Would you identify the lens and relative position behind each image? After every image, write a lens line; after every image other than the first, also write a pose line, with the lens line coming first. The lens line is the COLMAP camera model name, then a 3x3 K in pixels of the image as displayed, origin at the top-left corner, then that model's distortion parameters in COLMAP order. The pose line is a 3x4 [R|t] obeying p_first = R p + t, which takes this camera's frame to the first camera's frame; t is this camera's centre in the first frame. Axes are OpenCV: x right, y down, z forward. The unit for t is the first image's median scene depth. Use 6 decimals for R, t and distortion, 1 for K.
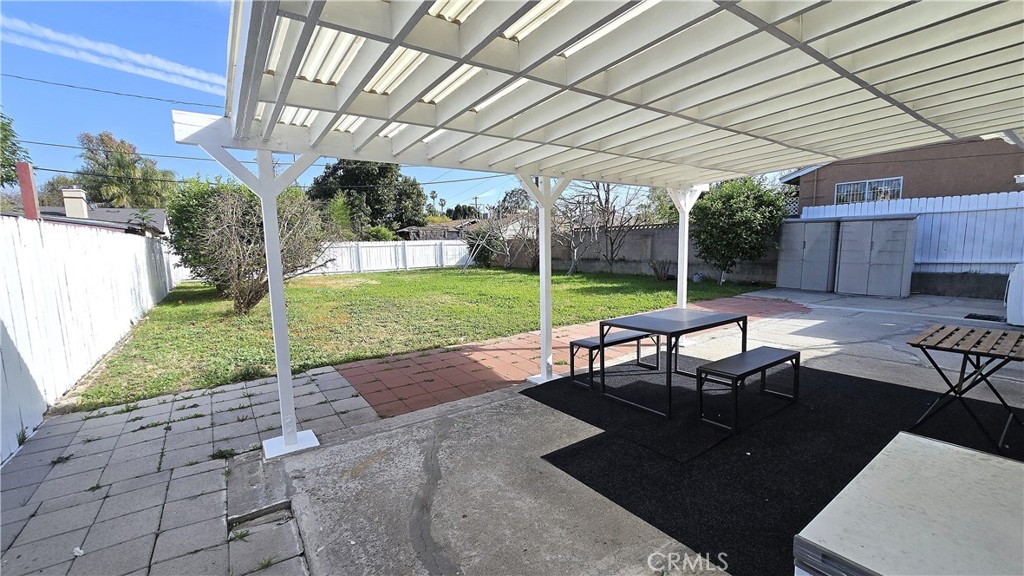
lens RADIAL K [[416.5, 0, 512.0], [0, 416.5, 288.0], [0, 0, 1]] dist [-0.000034, -0.000172]
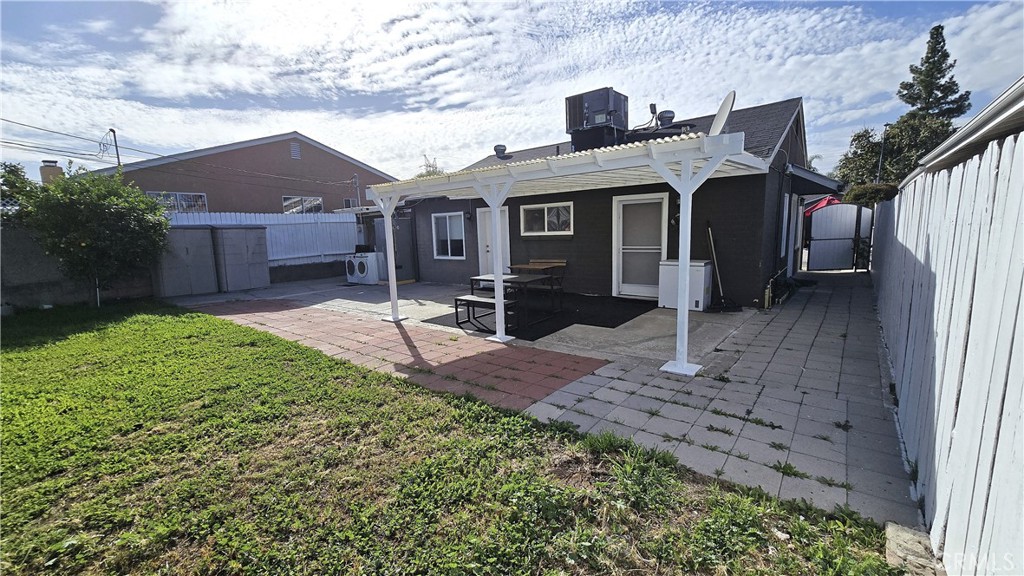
lens RADIAL K [[416.5, 0, 512.0], [0, 416.5, 288.0], [0, 0, 1]] dist [-0.000034, -0.000172]
pose [[-0.266947, -0.102757, 0.958217, -0.336046], [0.144336, 0.978821, 0.145177, -0.034346], [-0.952841, 0.177060, -0.246462, 0.365127]]
